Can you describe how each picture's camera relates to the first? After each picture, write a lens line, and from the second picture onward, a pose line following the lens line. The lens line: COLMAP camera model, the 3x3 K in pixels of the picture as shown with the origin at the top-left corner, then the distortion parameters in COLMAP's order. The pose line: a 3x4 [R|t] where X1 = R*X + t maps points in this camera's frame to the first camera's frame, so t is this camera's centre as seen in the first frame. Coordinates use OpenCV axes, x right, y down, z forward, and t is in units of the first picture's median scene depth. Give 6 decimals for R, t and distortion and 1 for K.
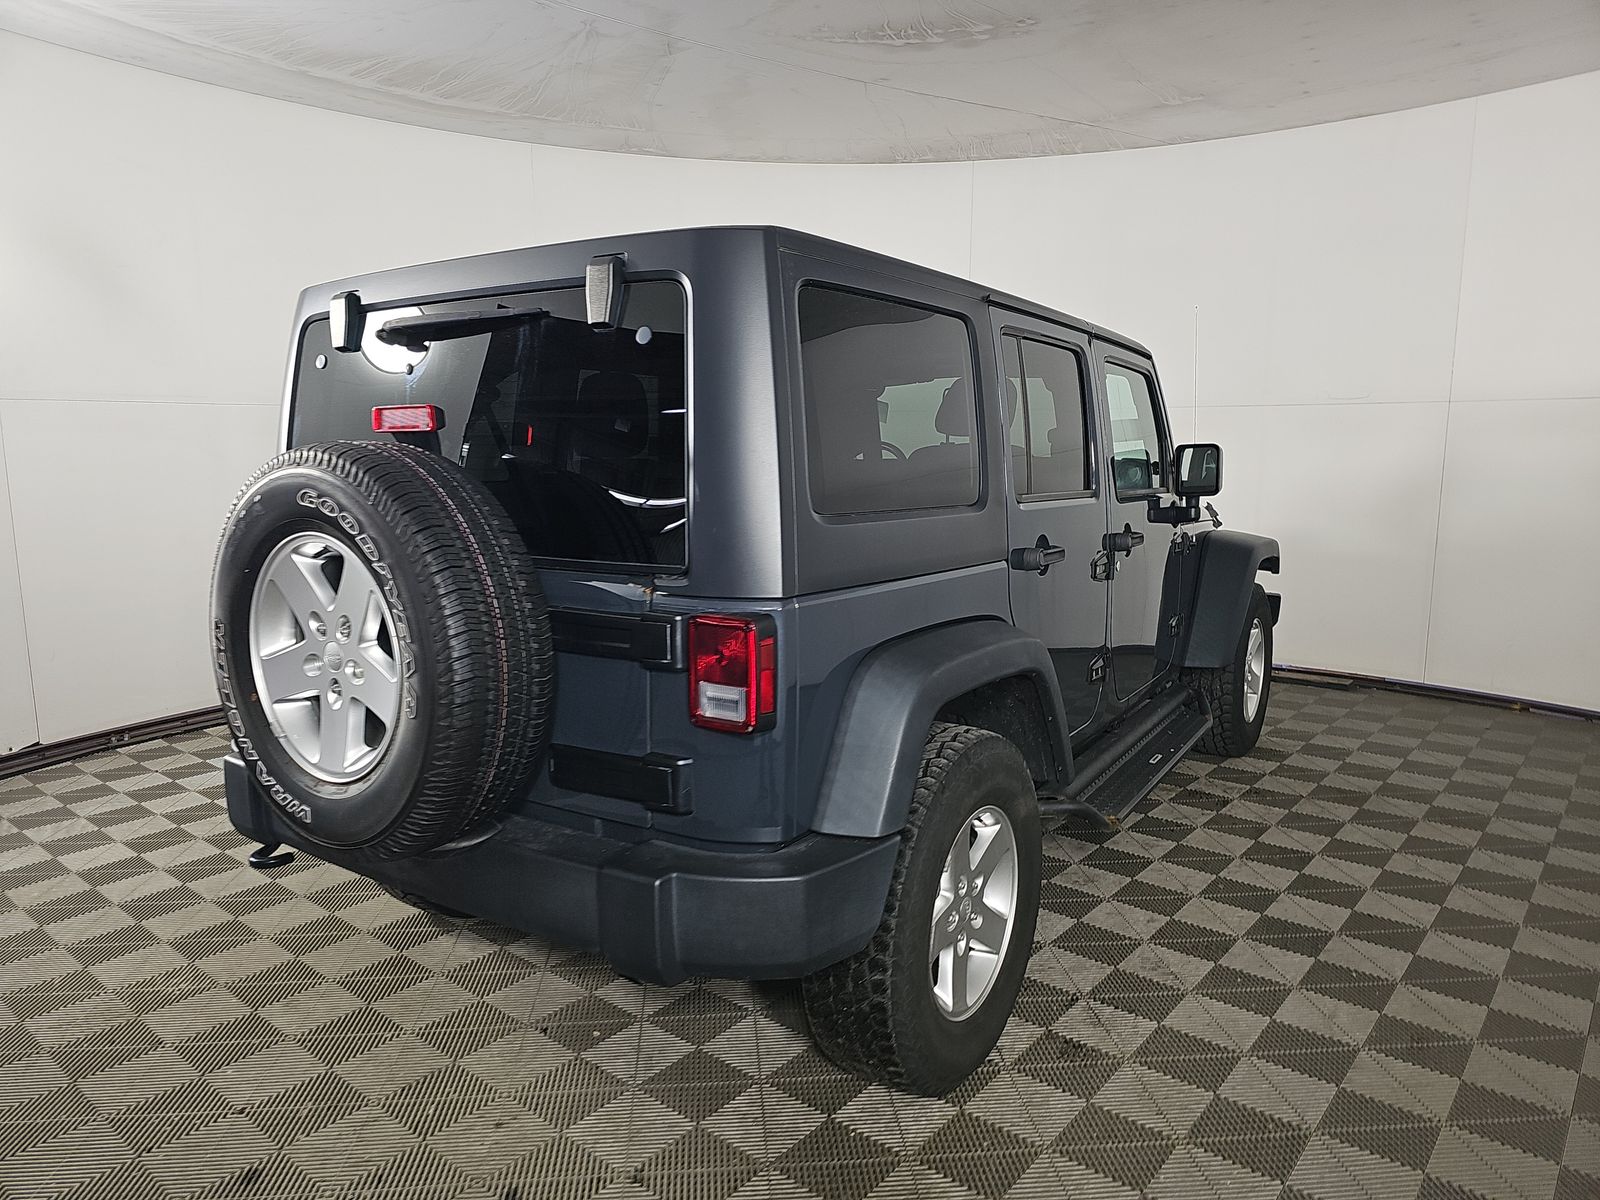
lens RADIAL K [[1068.2, 0, 799.8], [0, 1068.2, 560.1], [0, 0, 1]] dist [0.004205, 0.001583]
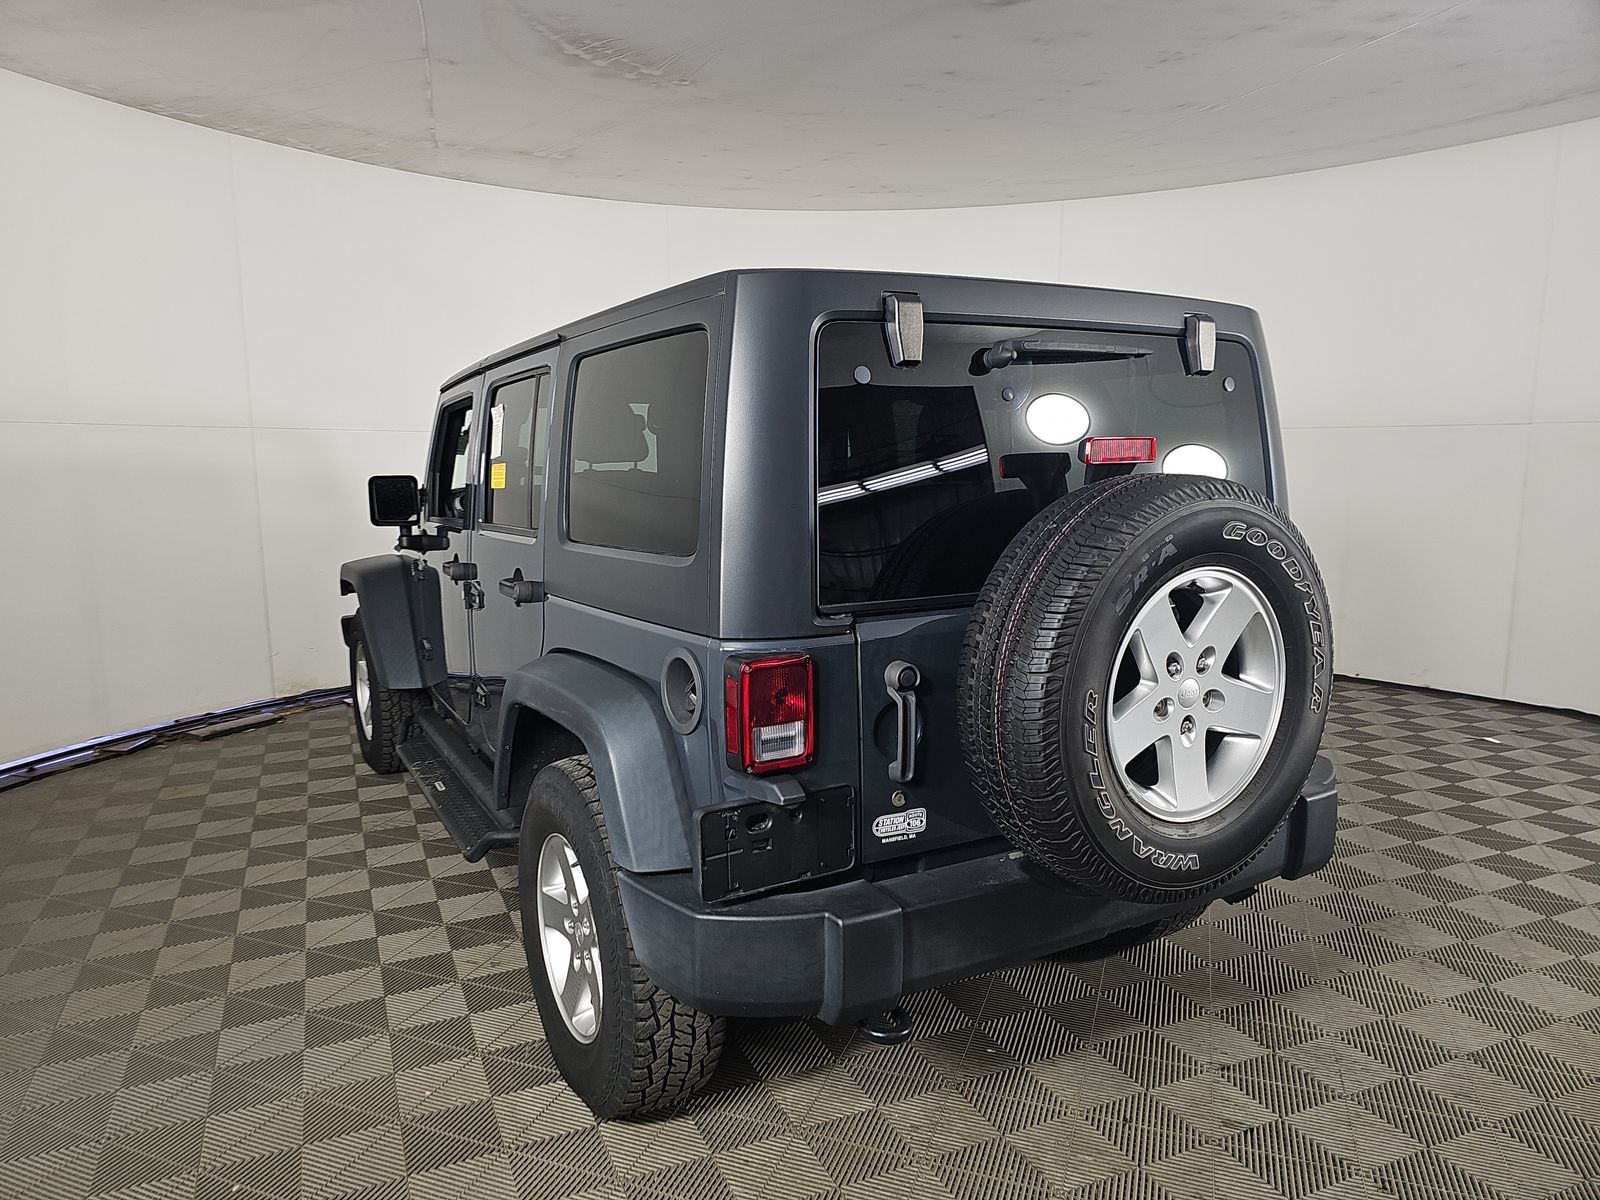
lens RADIAL K [[1060.9, 0, 800.0], [0, 1060.9, 600.0], [0, 0, 1]] dist [-0.003380, -0.002022]
pose [[0.461631, -0.123454, 0.878440, -1.433568], [0.112495, 0.990421, 0.080074, -0.112563], [-0.879910, 0.061855, 0.471096, 0.843876]]
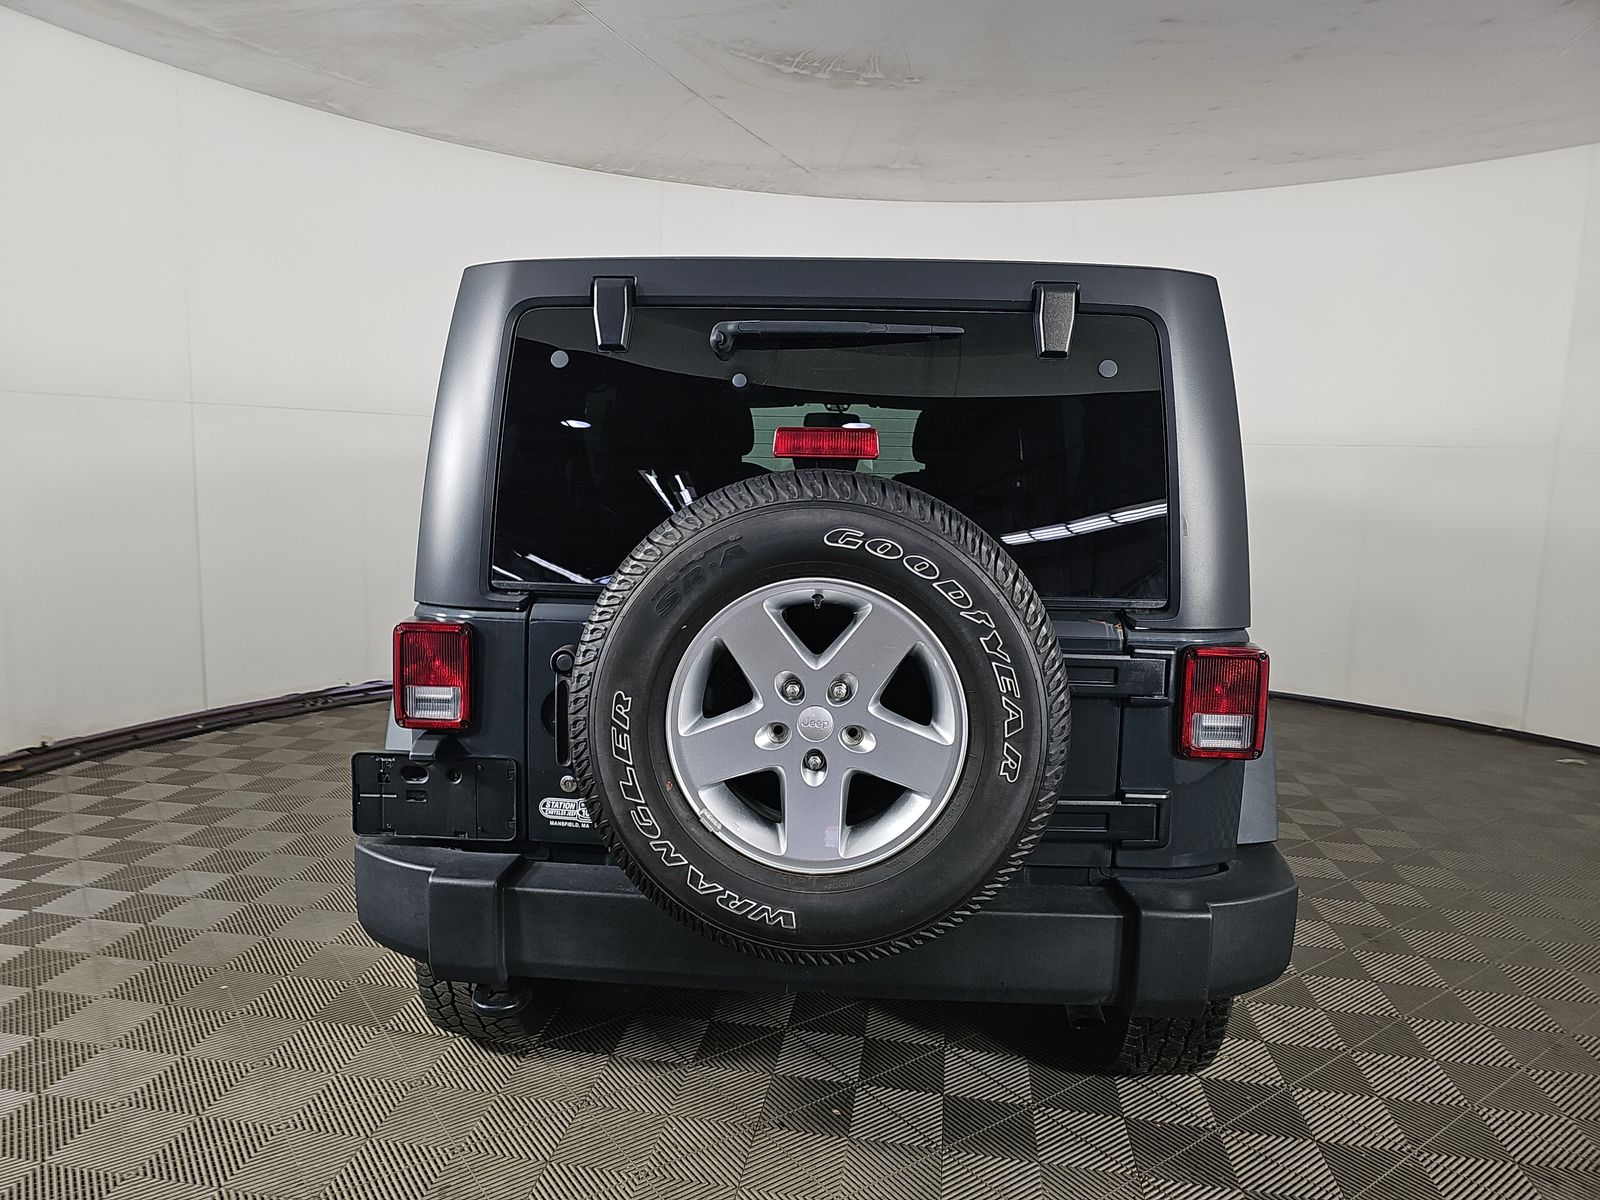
lens RADIAL K [[1071.0, 0, 800.0], [0, 1071.0, 600.0], [0, 0, 1]] dist [0.028386, -0.000201]
pose [[0.857391, -0.036155, 0.513394, -0.869827], [0.027523, 0.999323, 0.024412, -0.029249], [-0.513929, -0.006800, 0.857806, 0.280233]]
